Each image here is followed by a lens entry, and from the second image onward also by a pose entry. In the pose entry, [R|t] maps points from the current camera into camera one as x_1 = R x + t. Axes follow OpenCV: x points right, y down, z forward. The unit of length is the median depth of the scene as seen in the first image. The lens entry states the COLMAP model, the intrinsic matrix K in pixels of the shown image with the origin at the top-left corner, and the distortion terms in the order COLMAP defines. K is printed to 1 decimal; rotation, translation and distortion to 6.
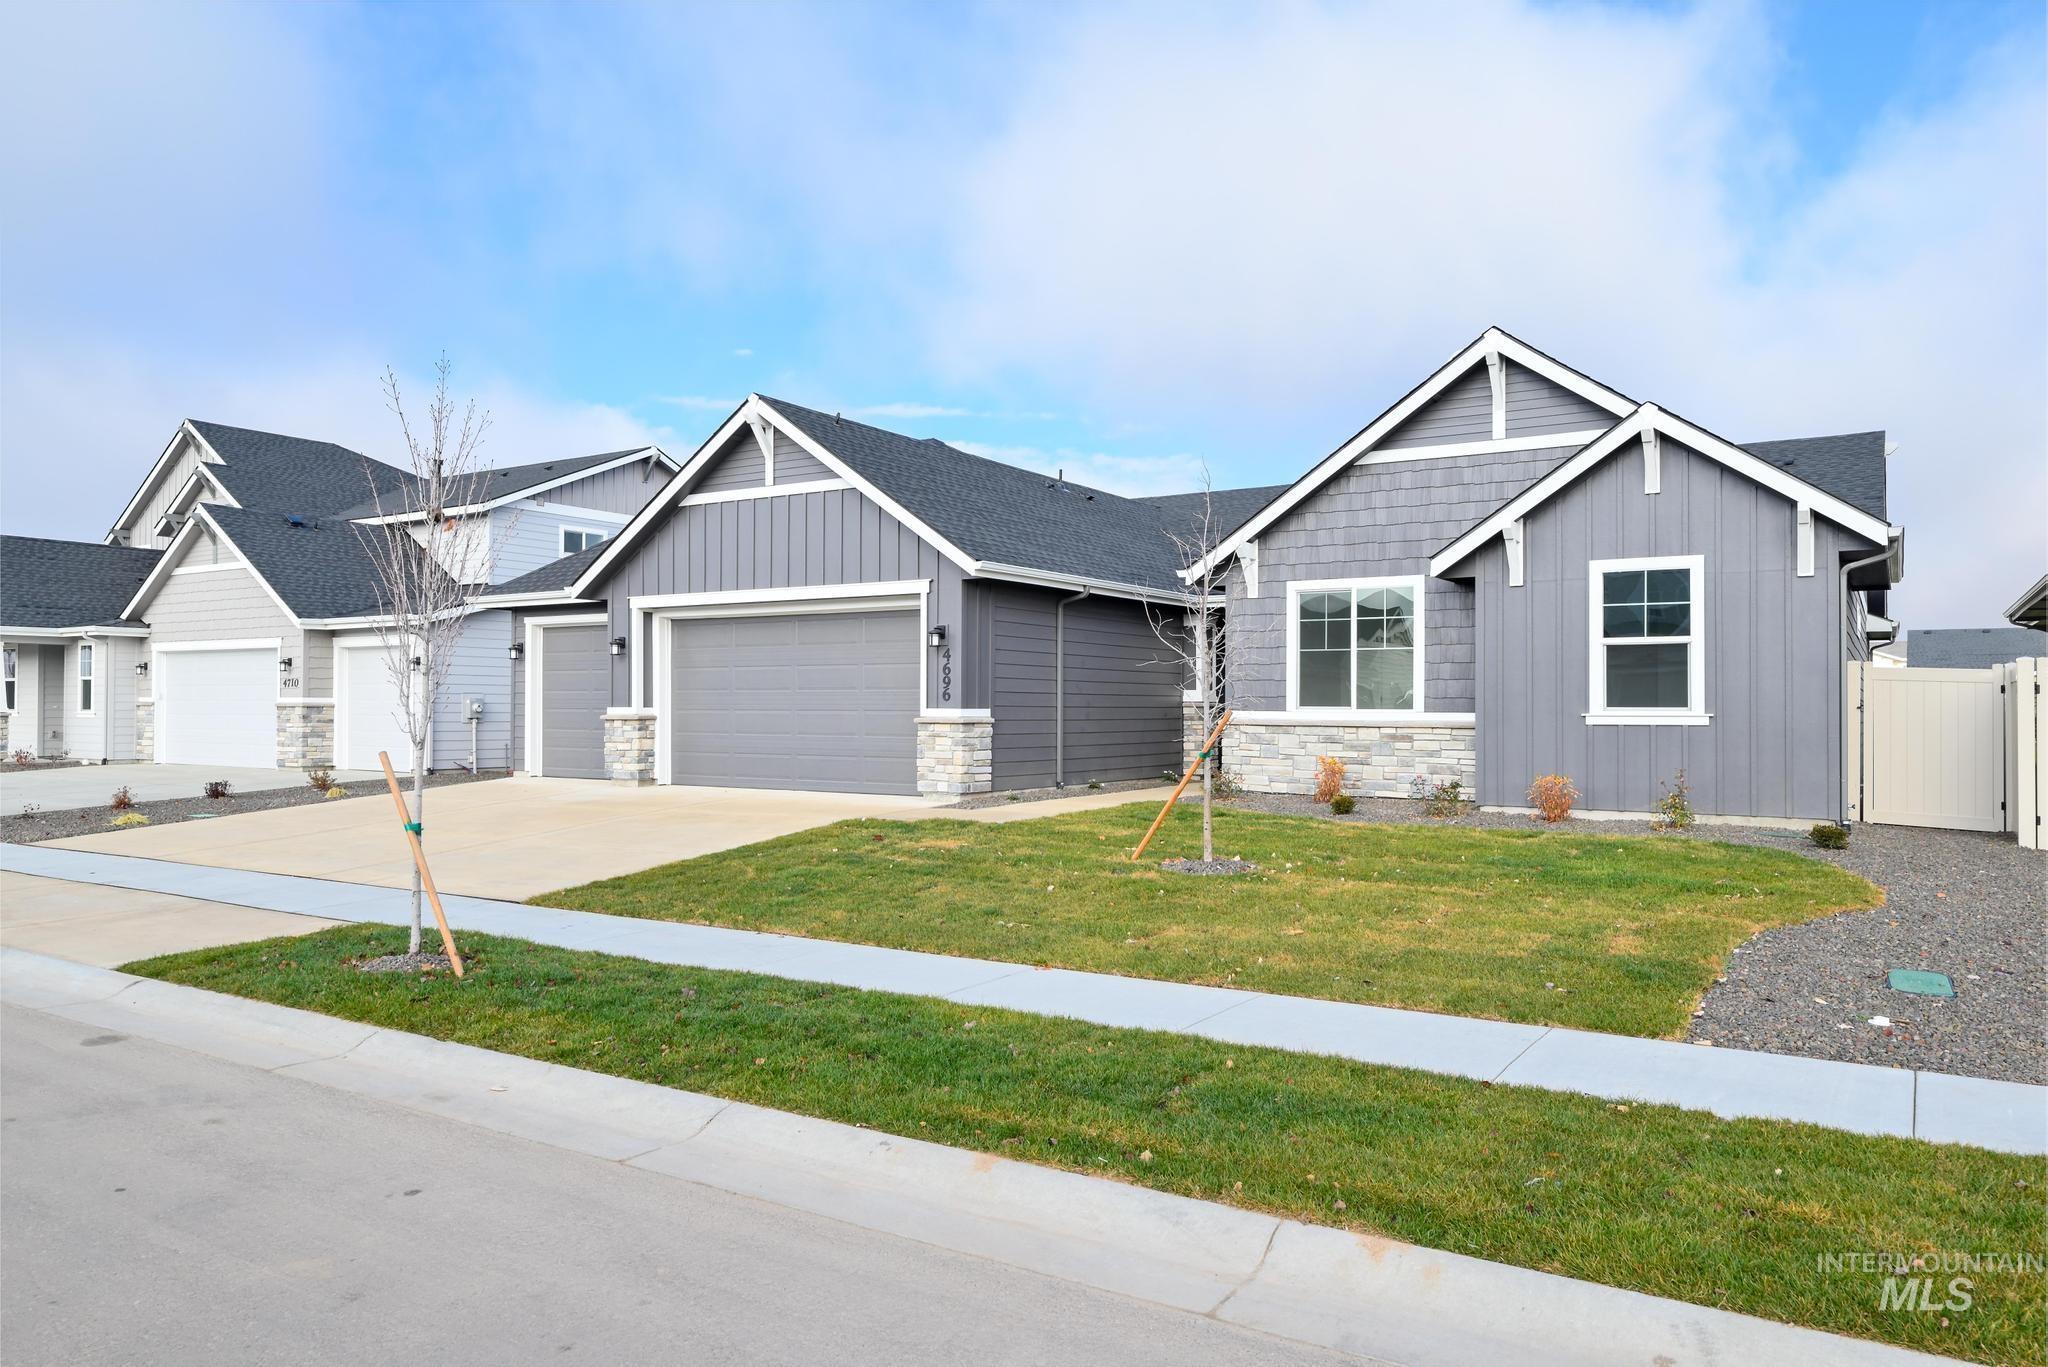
lens RADIAL K [[1344.0, 0, 1022.3], [0, 1344.0, 689.0], [0, 0, 1]] dist [-0.025533, -0.000589]
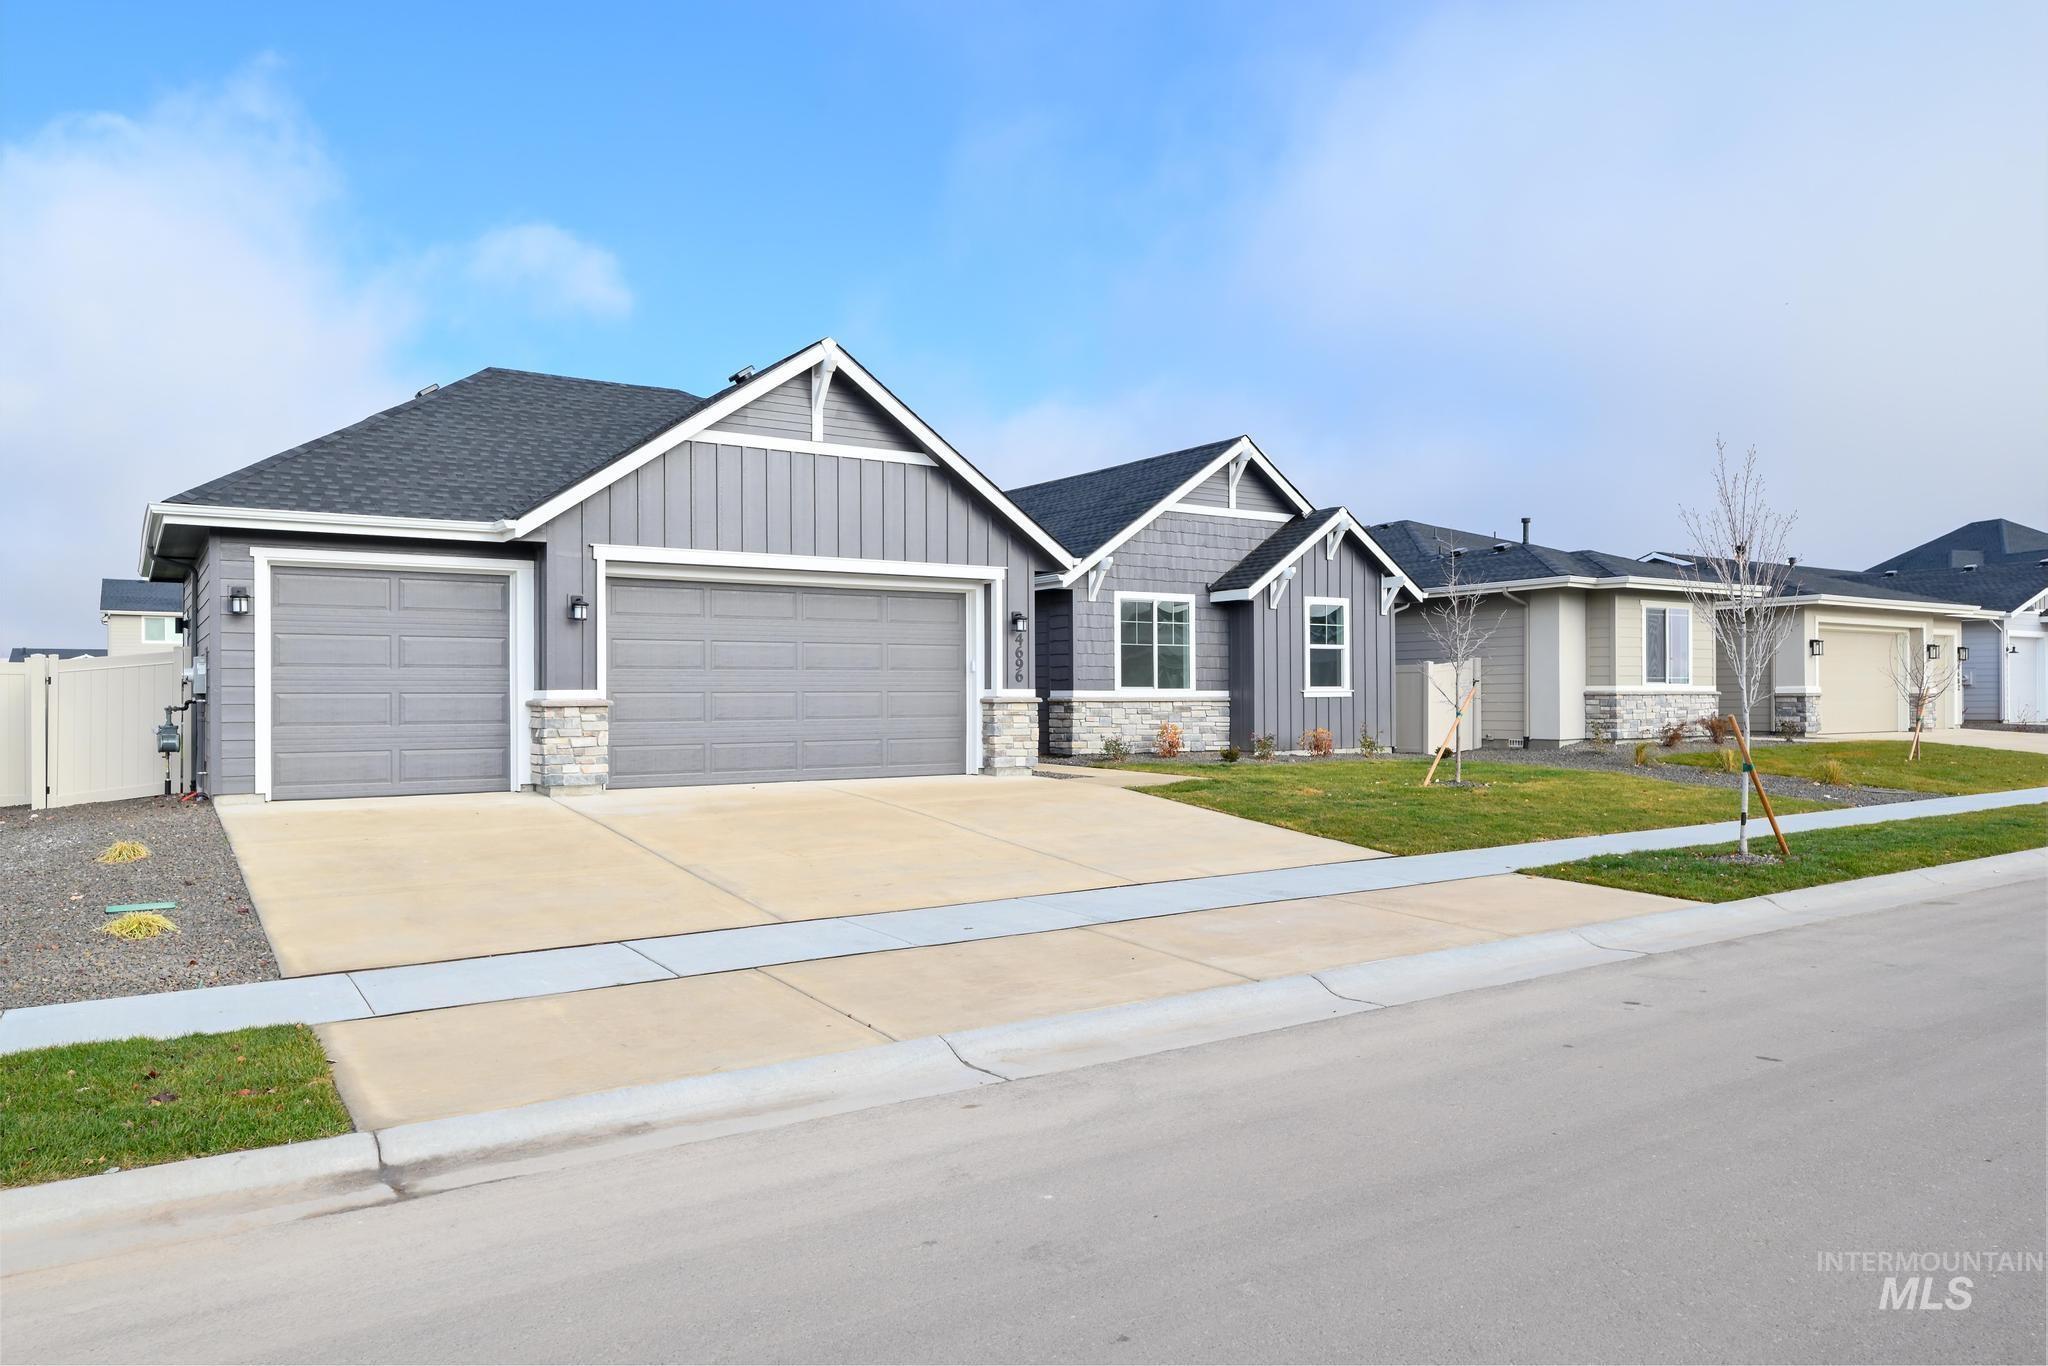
lens RADIAL K [[1344.0, 0, 1023.5], [0, 1344.0, 683.7], [0, 0, 1]] dist [-0.025533, -0.000589]
pose [[0.415049, 0.000874, 0.909799, -1.042395], [-0.009203, 0.999952, 0.003238, 0.006649], [-0.909753, -0.009717, 0.415037, 0.551453]]
